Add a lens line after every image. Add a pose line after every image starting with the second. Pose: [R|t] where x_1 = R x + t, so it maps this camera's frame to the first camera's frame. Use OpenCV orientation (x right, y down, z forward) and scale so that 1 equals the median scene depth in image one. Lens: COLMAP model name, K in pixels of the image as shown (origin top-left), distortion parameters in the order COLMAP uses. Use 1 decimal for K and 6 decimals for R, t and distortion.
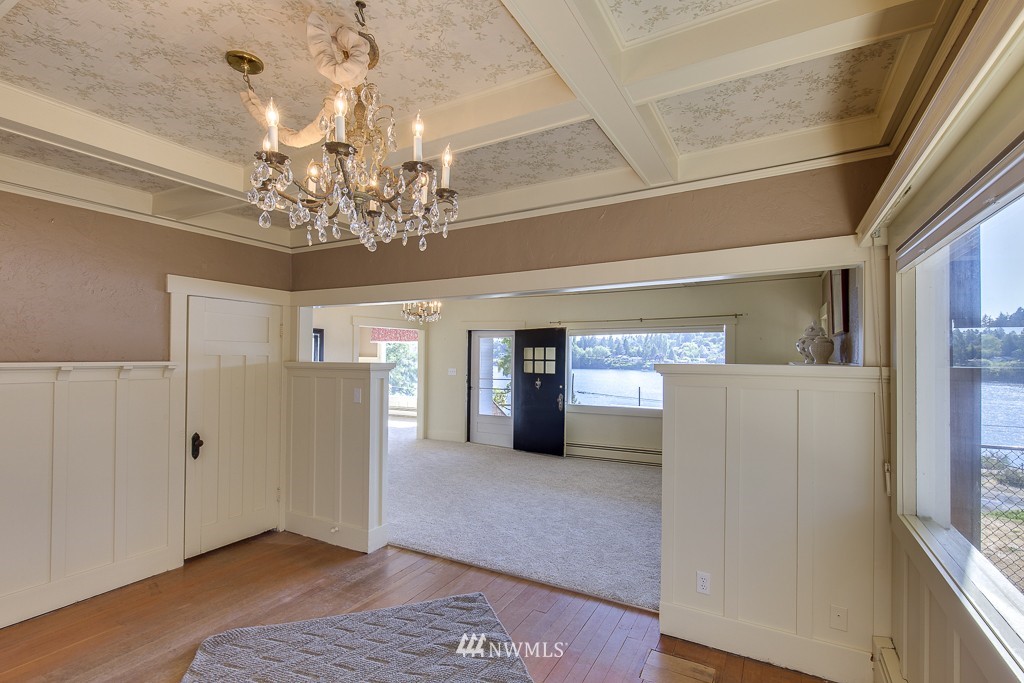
lens RADIAL K [[475.0, 0, 479.3], [0, 475.0, 352.0], [0, 0, 1]] dist [0.000249, -0.000019]
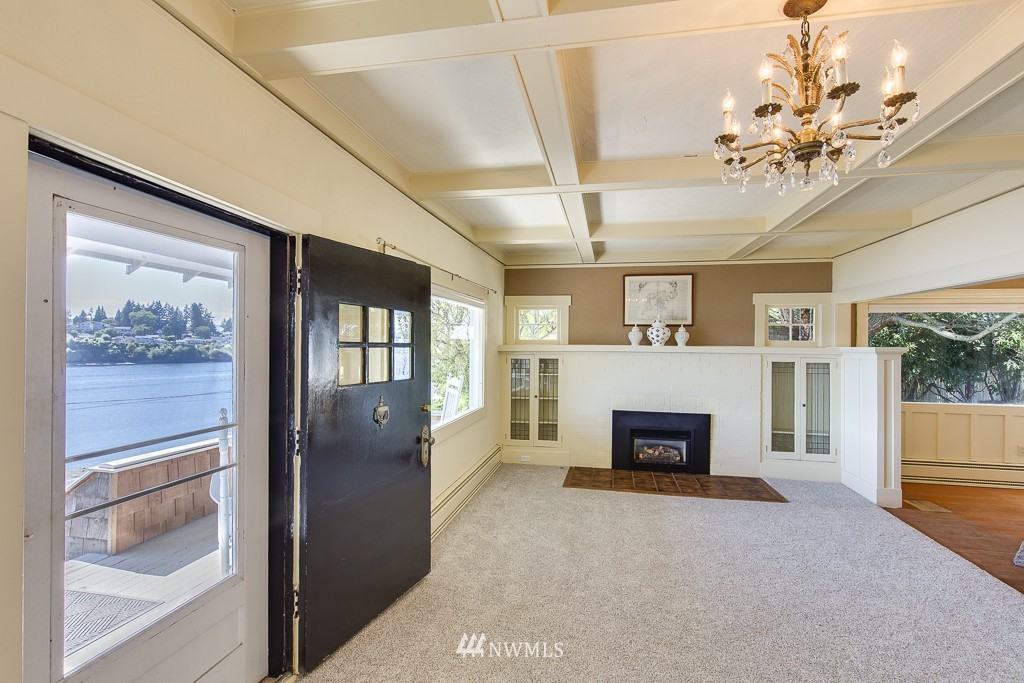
lens RADIAL K [[473.7, 0, 512.0], [0, 473.7, 341.5], [0, 0, 1]] dist [-0.000293, -0.000082]
pose [[-0.378782, 0.000564, 0.925486, -0.200789], [-0.011768, 0.999916, -0.005426, 0.013404], [-0.925411, -0.012947, -0.378744, 0.898643]]
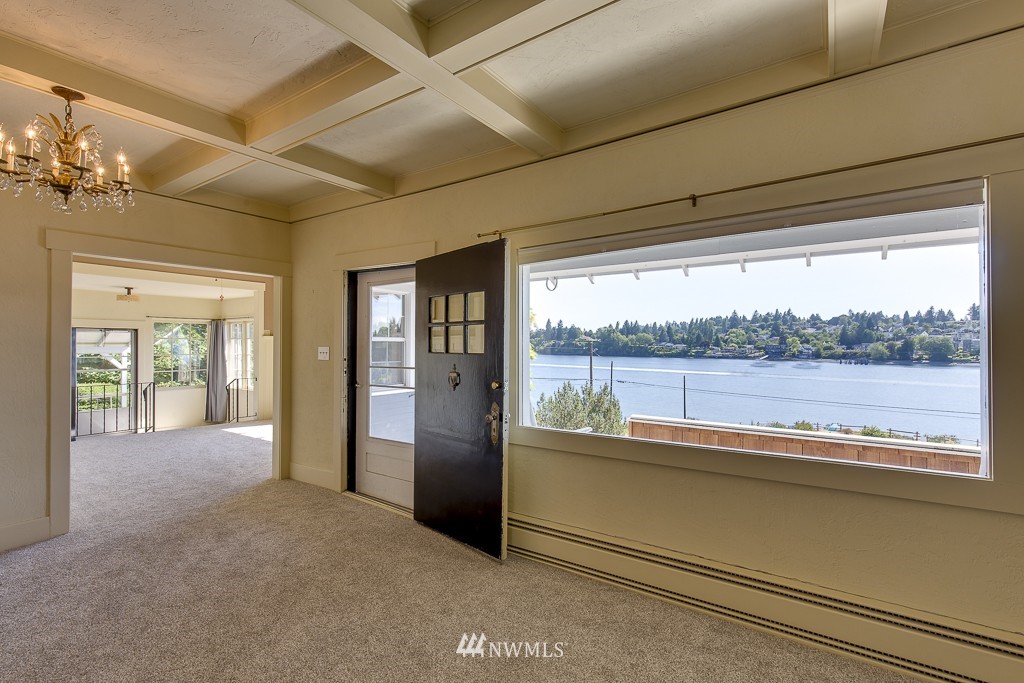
lens RADIAL K [[473.7, 0, 512.0], [0, 473.7, 341.5], [0, 0, 1]] dist [-0.000293, -0.000082]
pose [[0.999726, -0.004817, -0.022893, 0.162099], [0.004857, 0.999987, 0.001690, 0.028815], [0.022885, -0.001801, 0.999736, 0.489647]]
